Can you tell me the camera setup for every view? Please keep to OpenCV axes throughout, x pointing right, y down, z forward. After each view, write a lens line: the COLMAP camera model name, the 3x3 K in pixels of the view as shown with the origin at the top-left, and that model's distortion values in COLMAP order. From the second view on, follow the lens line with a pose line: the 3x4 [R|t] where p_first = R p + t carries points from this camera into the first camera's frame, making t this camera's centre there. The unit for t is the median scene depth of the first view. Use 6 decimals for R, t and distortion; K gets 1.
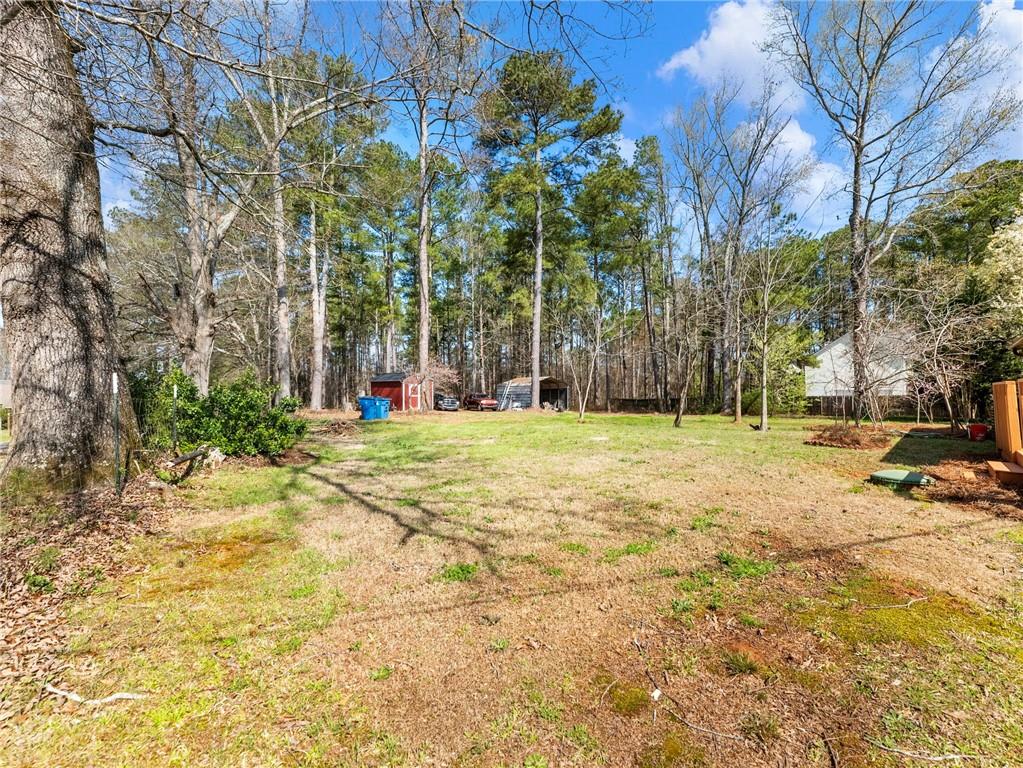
lens RADIAL K [[472.0, 0, 507.4], [0, 472.0, 388.2], [0, 0, 1]] dist [0.002285, 0.000044]
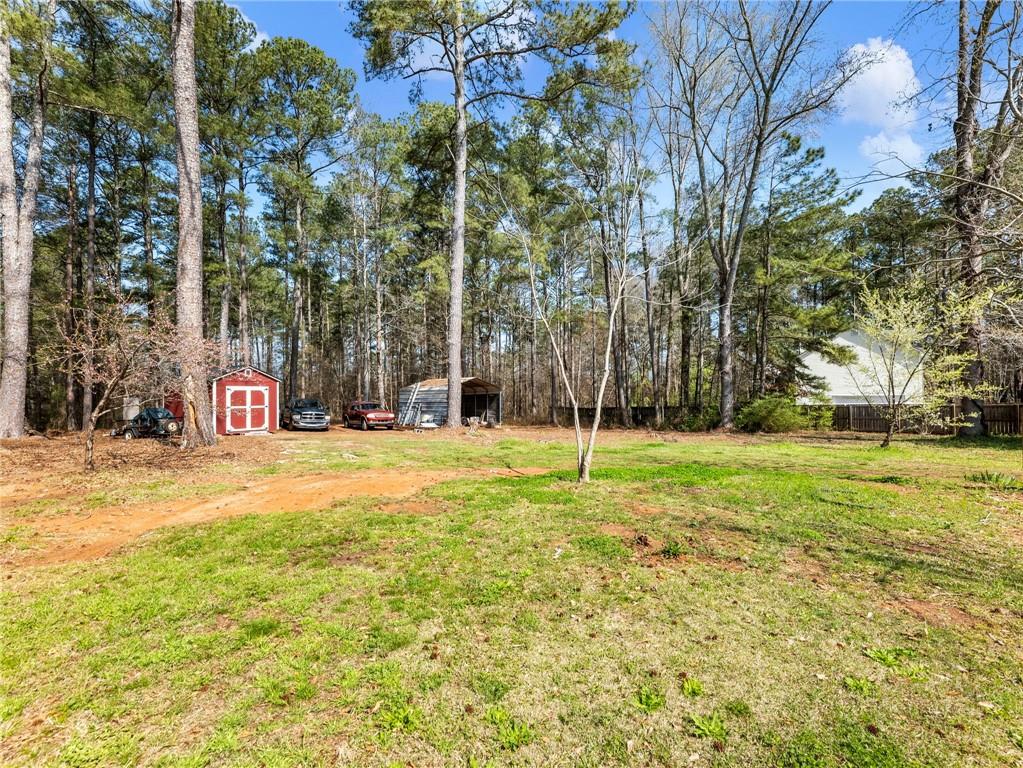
lens RADIAL K [[472.0, 0, 507.4], [0, 472.0, 388.2], [0, 0, 1]] dist [0.002285, 0.000044]
pose [[0.985615, 0.001827, 0.168995, 0.018327], [-0.000289, 0.999958, -0.009123, -0.001636], [-0.169004, 0.008943, 0.985575, 0.305774]]
